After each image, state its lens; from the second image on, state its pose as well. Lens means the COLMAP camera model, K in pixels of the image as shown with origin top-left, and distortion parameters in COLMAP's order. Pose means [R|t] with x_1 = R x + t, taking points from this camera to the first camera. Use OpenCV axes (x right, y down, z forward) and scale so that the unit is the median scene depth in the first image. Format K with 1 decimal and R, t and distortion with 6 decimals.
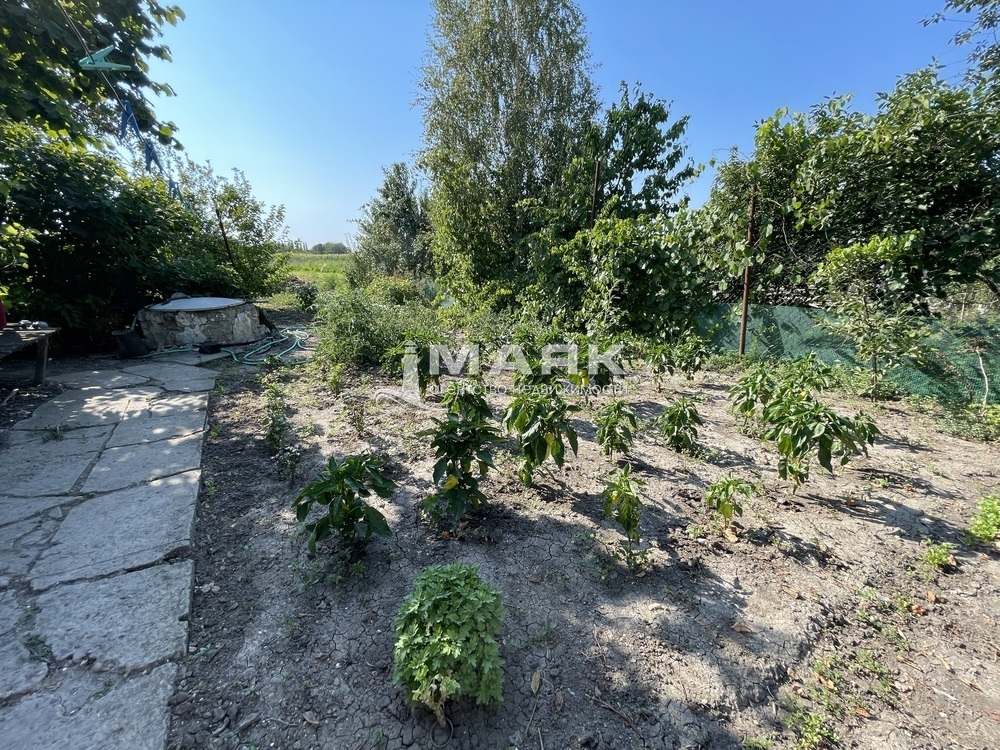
lens RADIAL K [[401.9, 0, 503.8], [0, 401.9, 372.6], [0, 0, 1]] dist [0.000853, 0.000103]
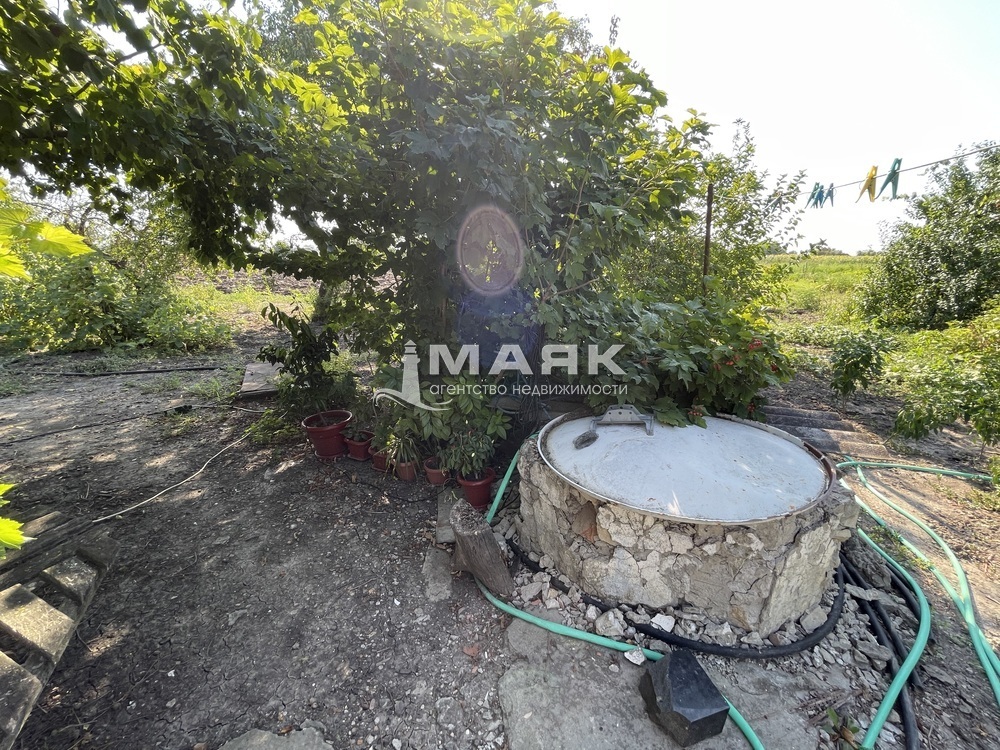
lens RADIAL K [[401.9, 0, 503.8], [0, 401.9, 372.6], [0, 0, 1]] dist [0.000853, 0.000103]
pose [[0.600004, 0.204584, -0.773396, -0.631717], [-0.202994, 0.974042, 0.100176, -0.241938], [0.773814, 0.096889, 0.625958, 0.729693]]
